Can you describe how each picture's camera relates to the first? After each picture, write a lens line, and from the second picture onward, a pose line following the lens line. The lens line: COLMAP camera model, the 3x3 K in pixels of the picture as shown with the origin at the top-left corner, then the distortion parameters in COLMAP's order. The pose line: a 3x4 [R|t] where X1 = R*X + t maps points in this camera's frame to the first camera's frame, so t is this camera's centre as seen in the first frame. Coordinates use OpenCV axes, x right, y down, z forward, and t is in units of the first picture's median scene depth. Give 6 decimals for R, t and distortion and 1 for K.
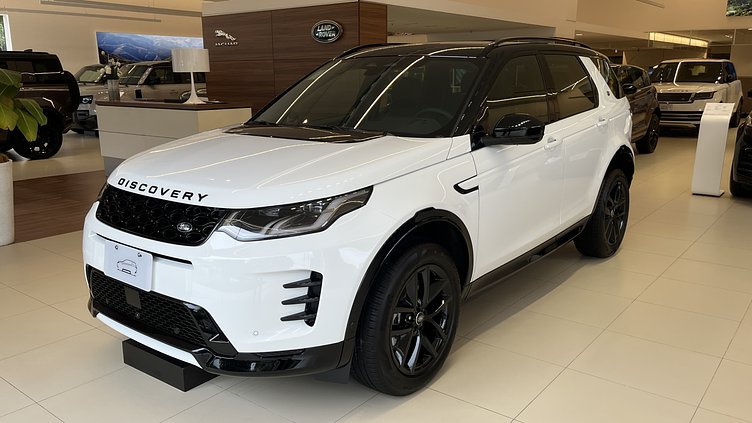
lens RADIAL K [[610.5, 0, 374.3], [0, 610.5, 210.2], [0, 0, 1]] dist [0.003806, -0.010230]
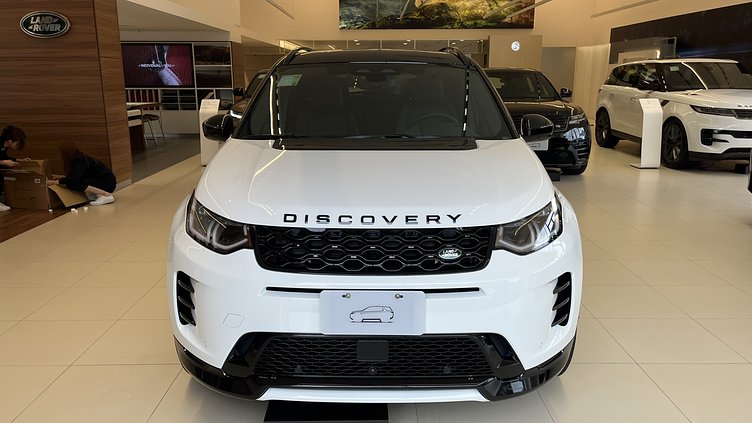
lens RADIAL K [[610.5, 0, 375.8], [0, 610.5, 212.6], [0, 0, 1]] dist [0.003806, -0.010230]
pose [[0.781775, -0.126294, 0.610637, -0.887323], [0.126530, 0.991031, 0.042977, -0.079625], [-0.610588, 0.043666, 0.790744, 0.337097]]
